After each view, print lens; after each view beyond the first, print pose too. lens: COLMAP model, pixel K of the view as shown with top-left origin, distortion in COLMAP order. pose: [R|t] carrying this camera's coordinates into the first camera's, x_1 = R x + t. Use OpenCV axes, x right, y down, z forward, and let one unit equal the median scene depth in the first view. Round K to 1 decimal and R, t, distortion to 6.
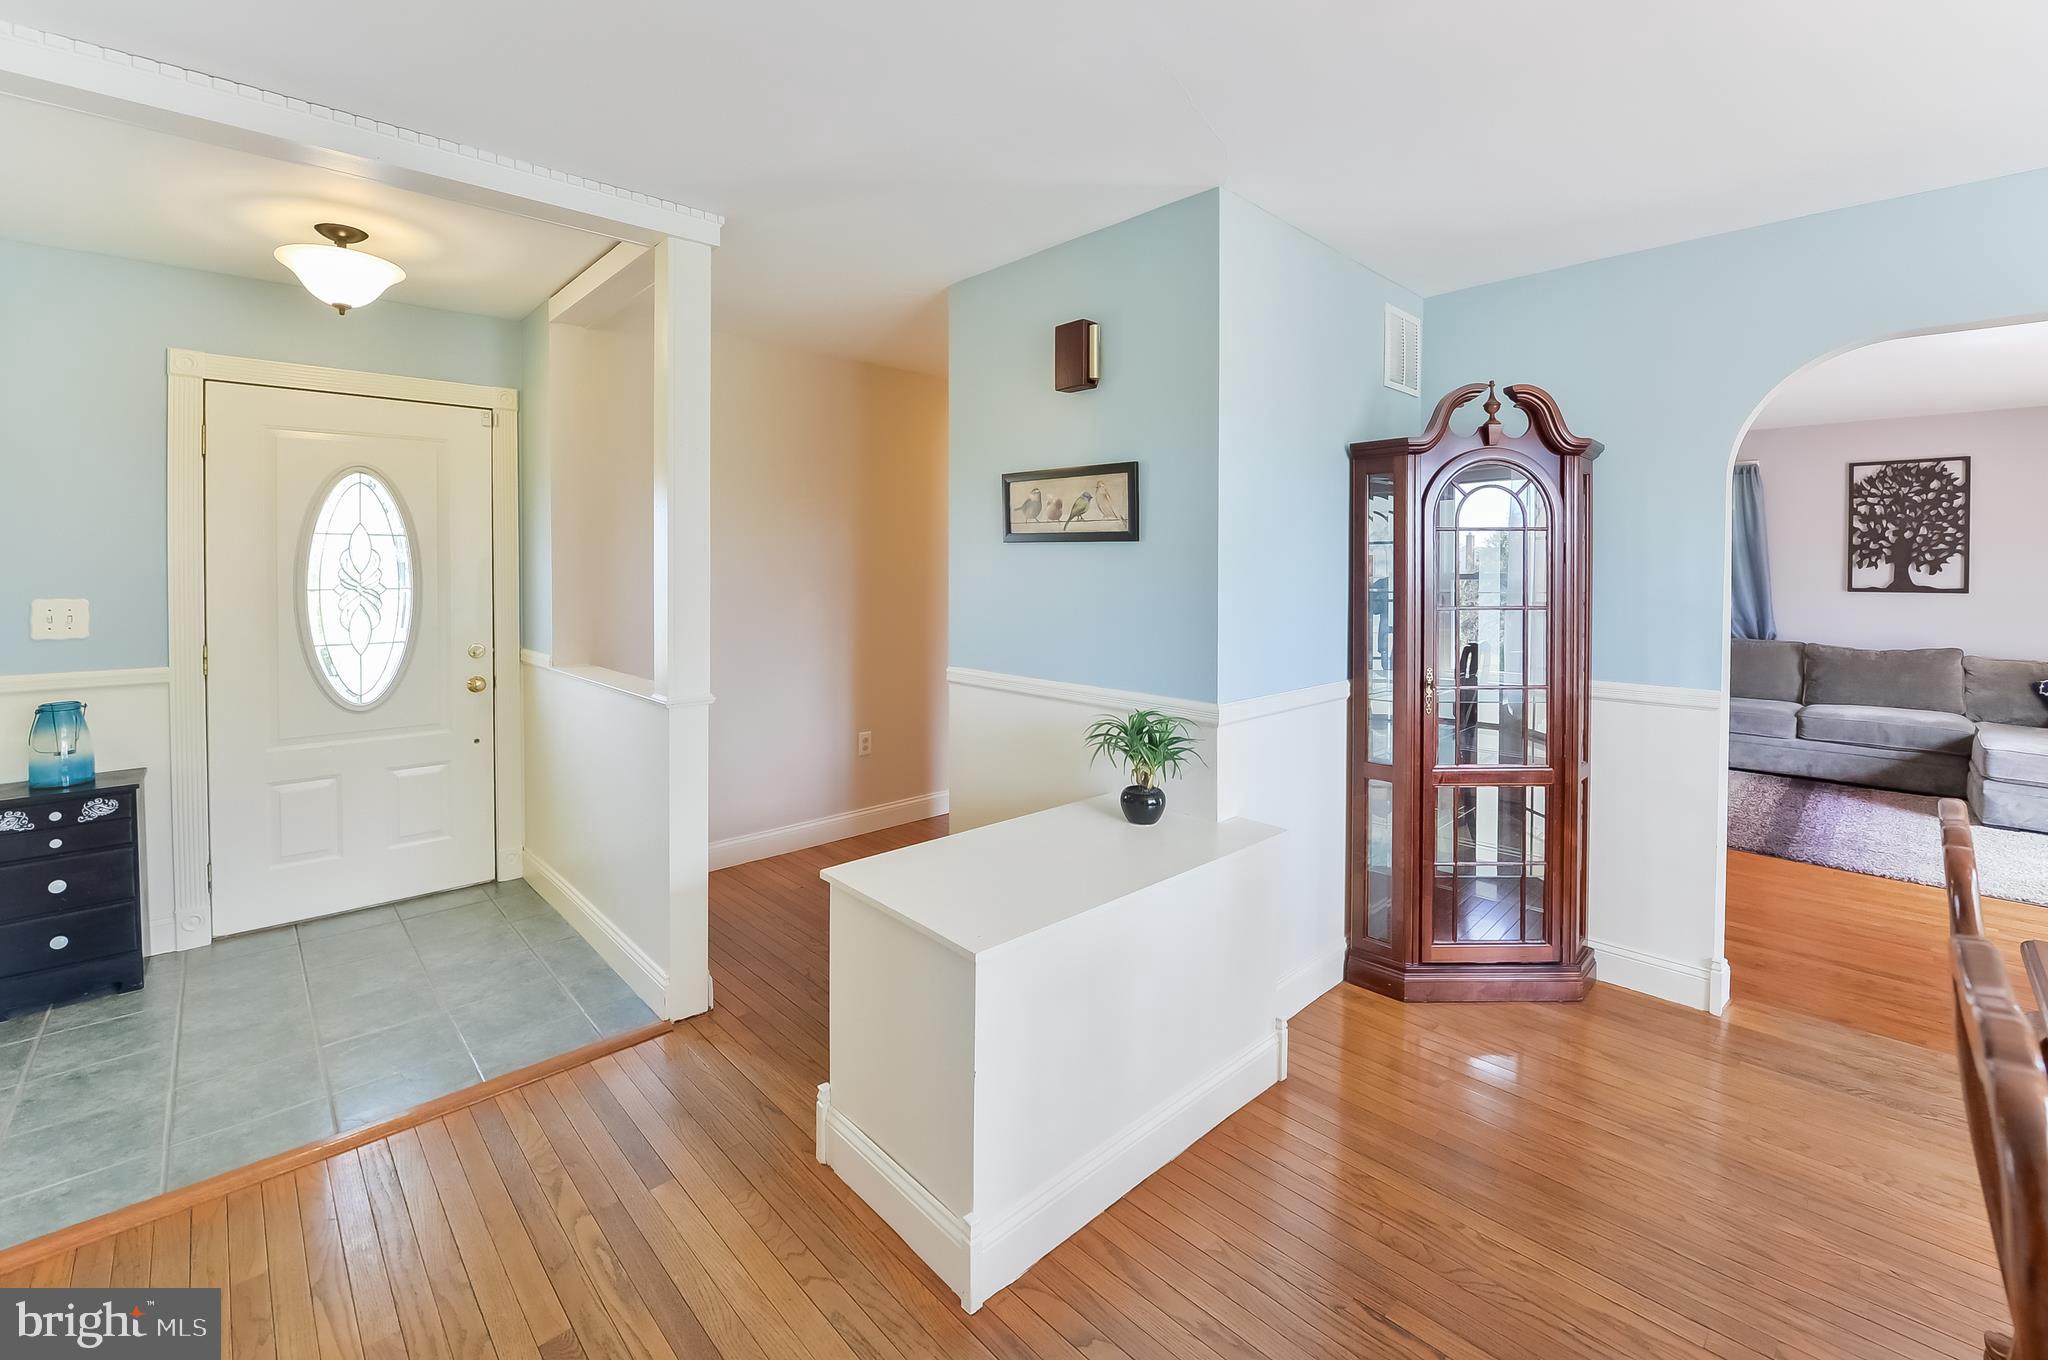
lens RADIAL K [[846.4, 0, 1041.4], [0, 846.4, 579.2], [0, 0, 1]] dist [-0.019251, -0.001133]
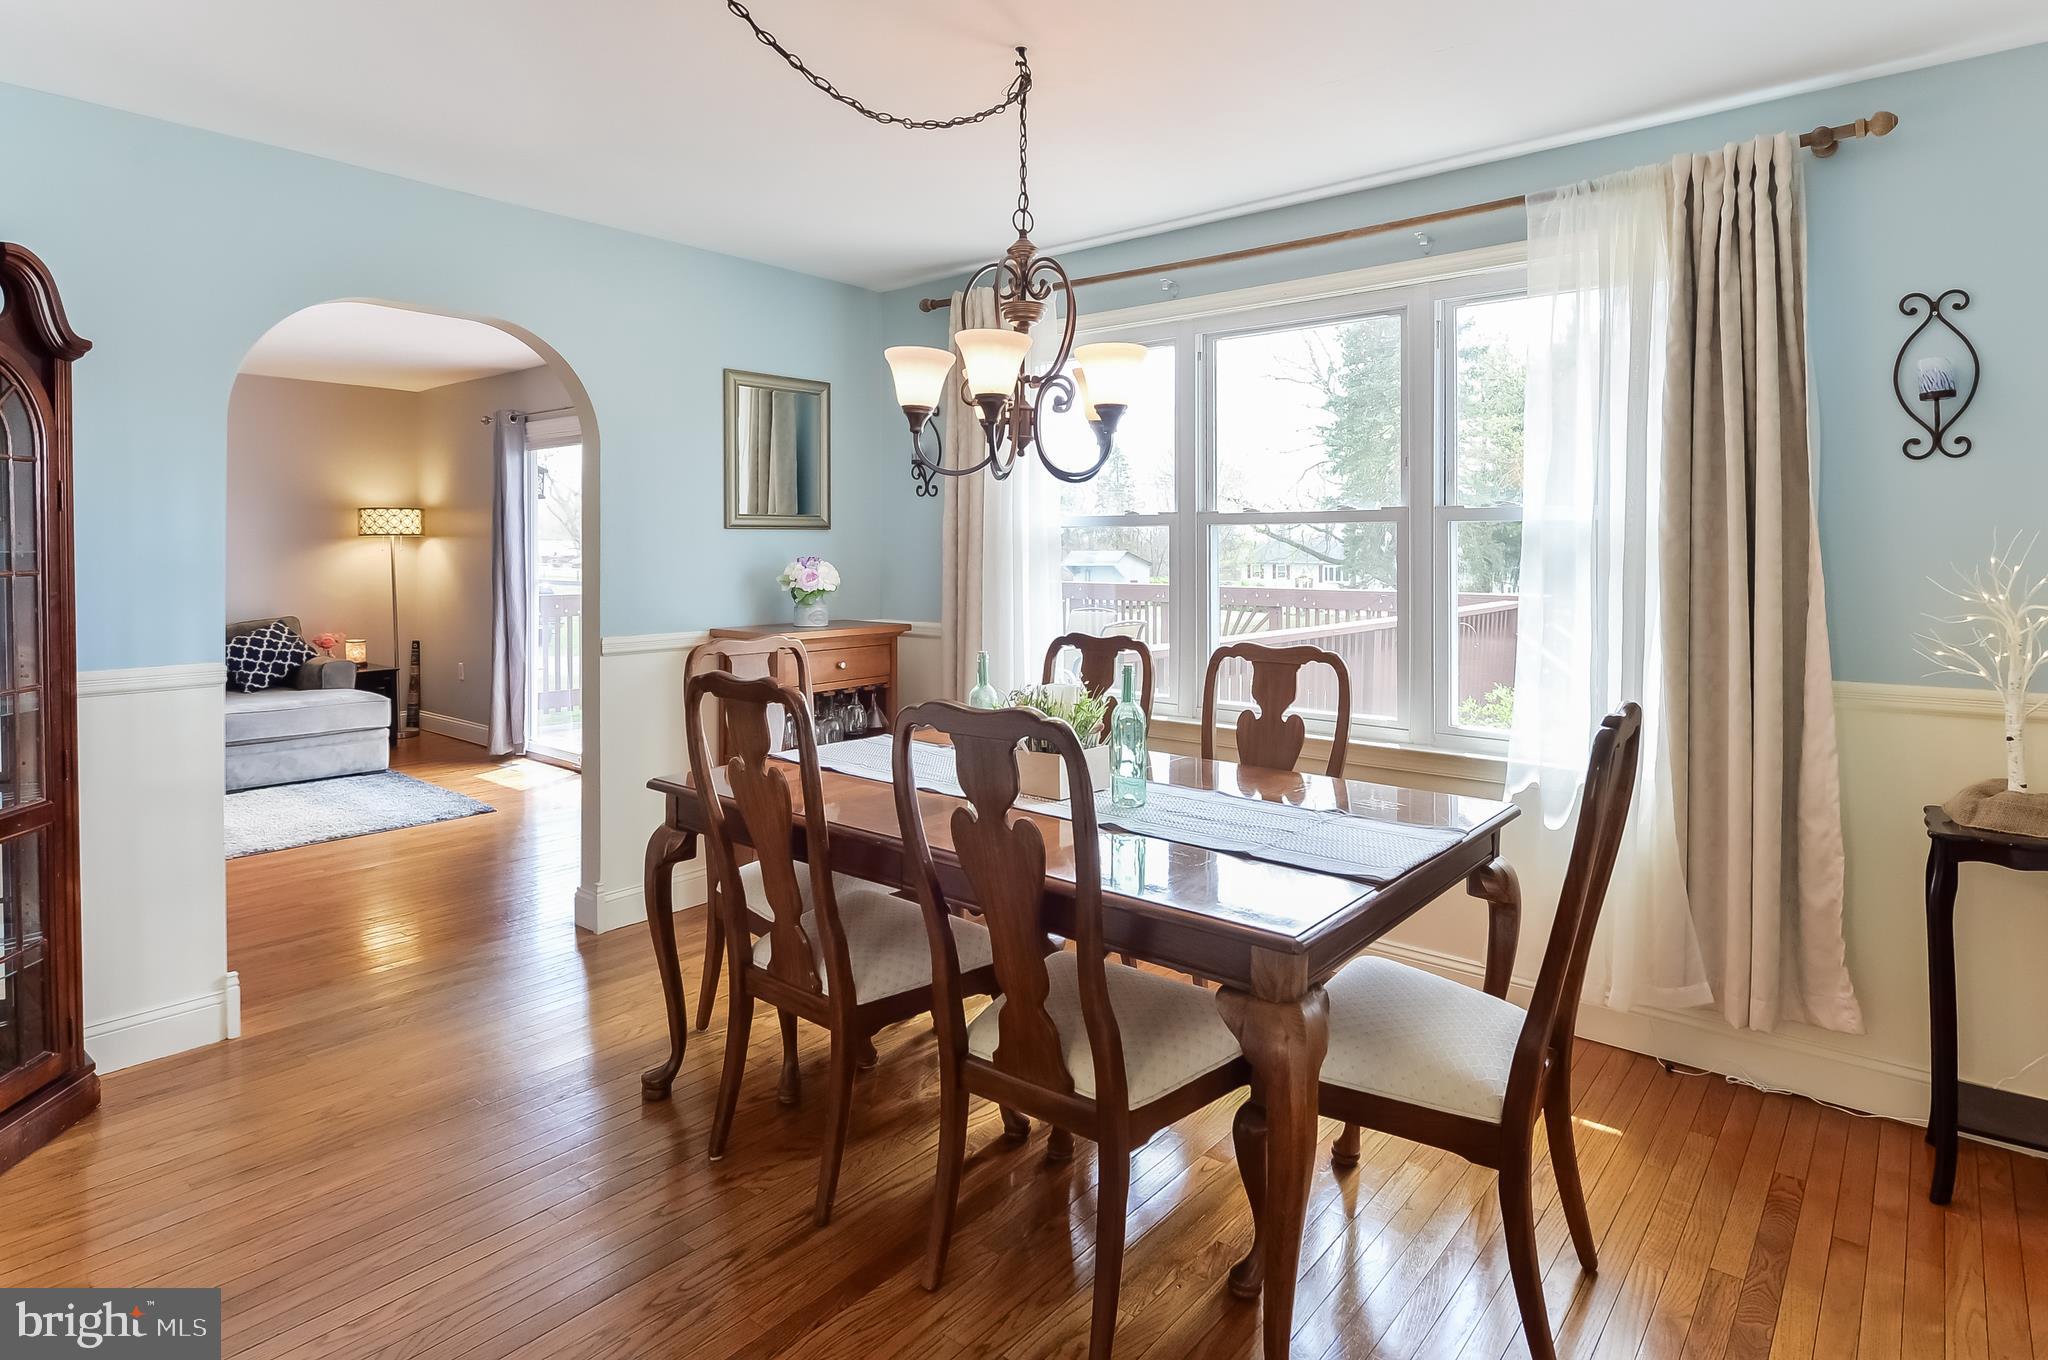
lens RADIAL K [[1086.1, 0, 1001.6], [0, 1086.1, 546.5], [0, 0, 1]] dist [0.004030, 0.001668]
pose [[-0.065417, -0.005734, 0.997842, -0.154138], [0.013819, 0.999882, 0.006651, 0.007810], [-0.997762, 0.014224, -0.065330, 0.112650]]
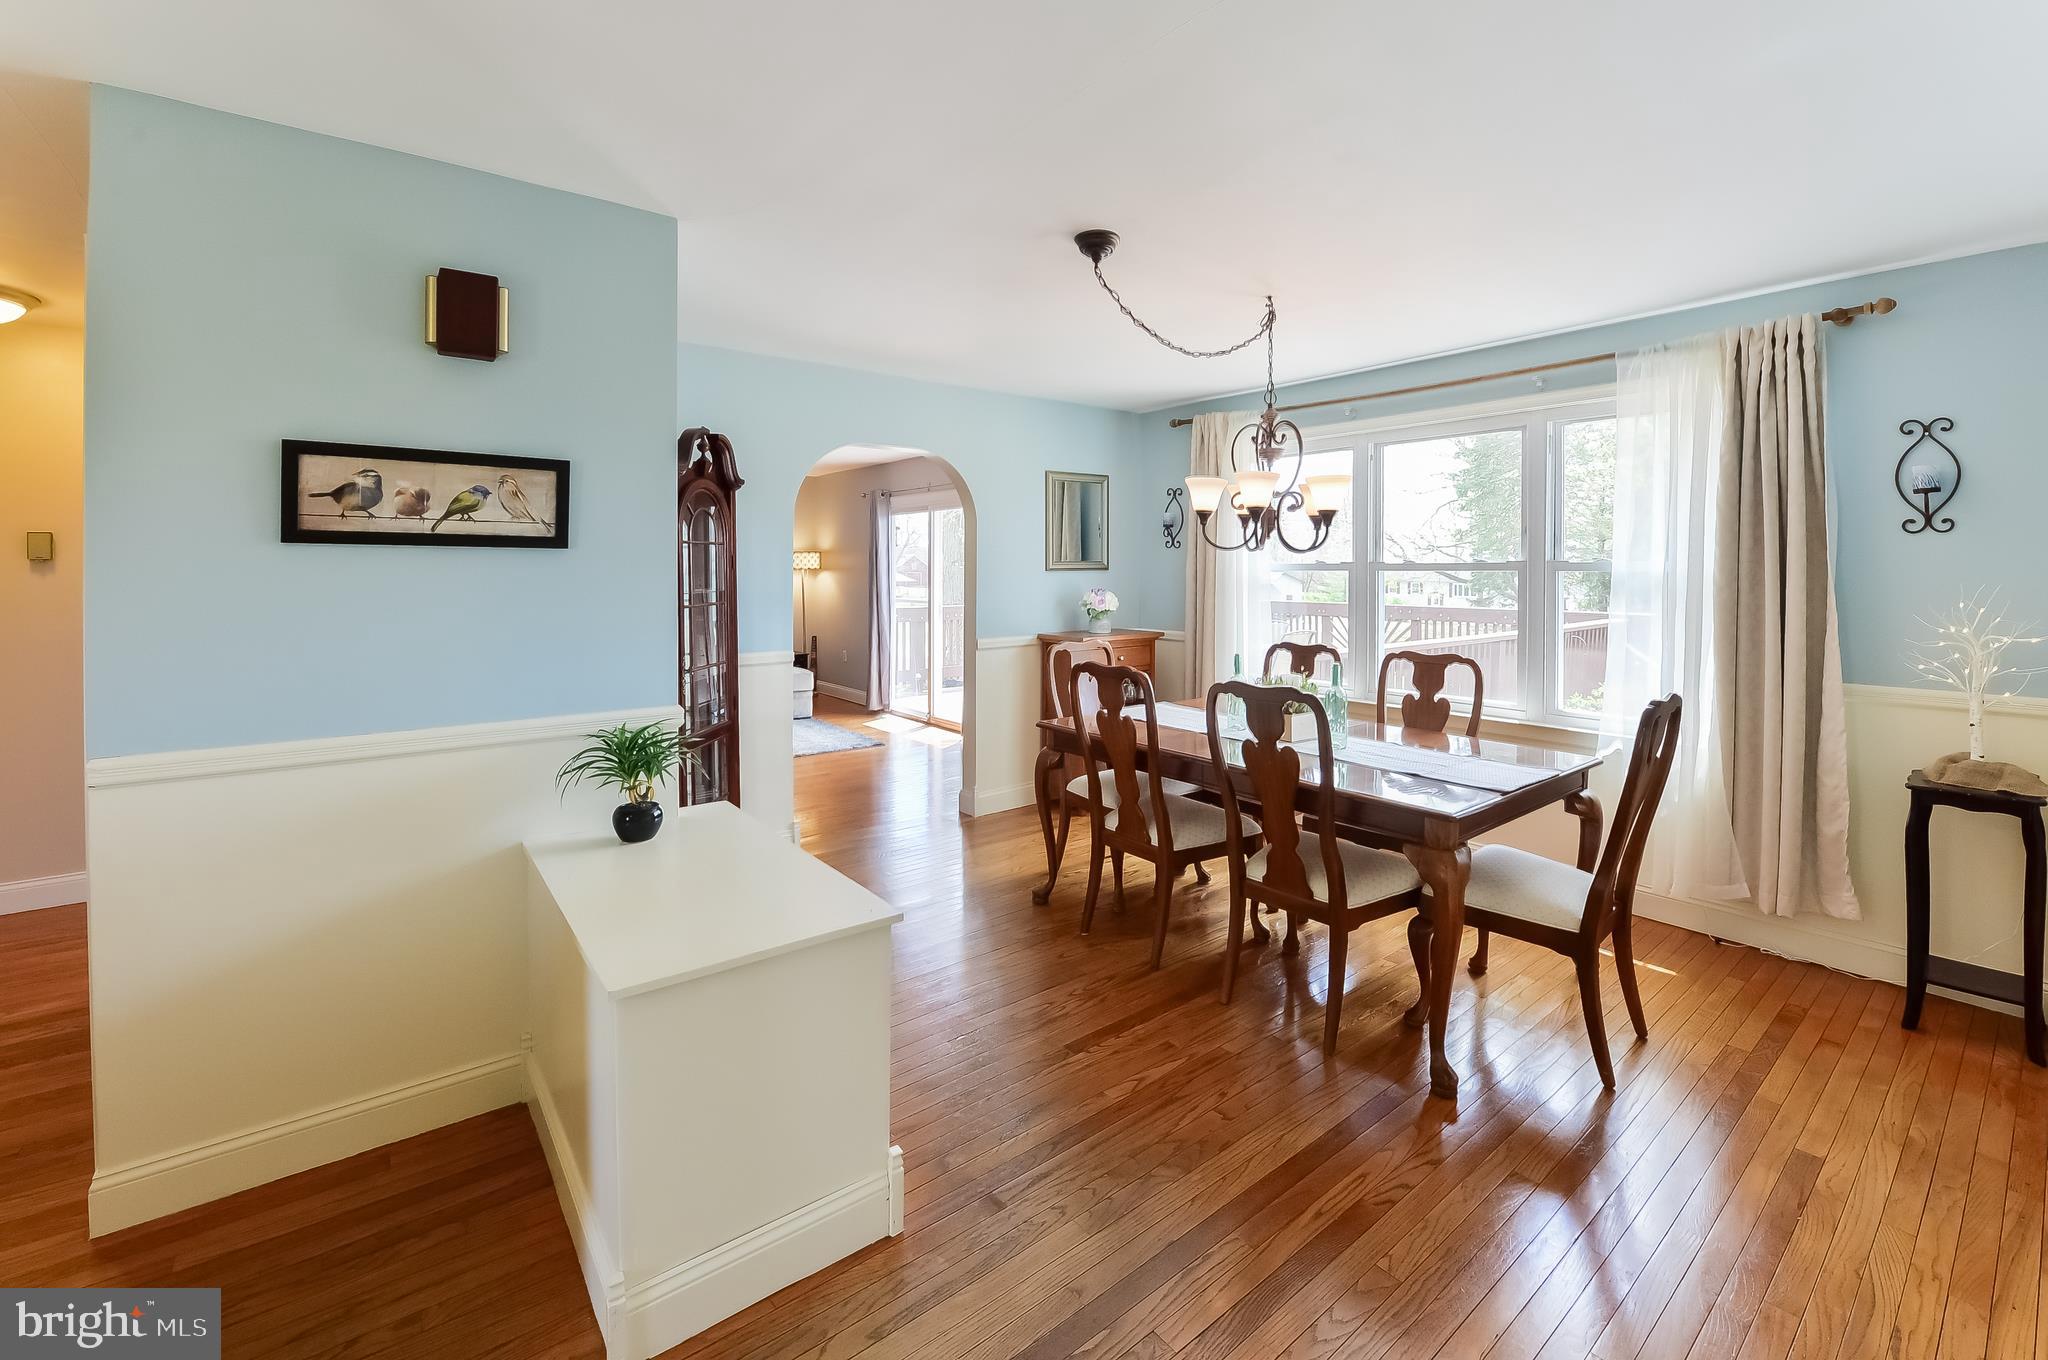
lens RADIAL K [[809.1, 0, 986.2], [0, 809.1, 584.2], [0, 0, 1]] dist [-0.010756, -0.000971]
pose [[0.170442, -0.024367, 0.985066, -0.262157], [0.019569, 0.999581, 0.021340, -0.006092], [-0.985173, 0.015640, 0.170847, 0.158813]]
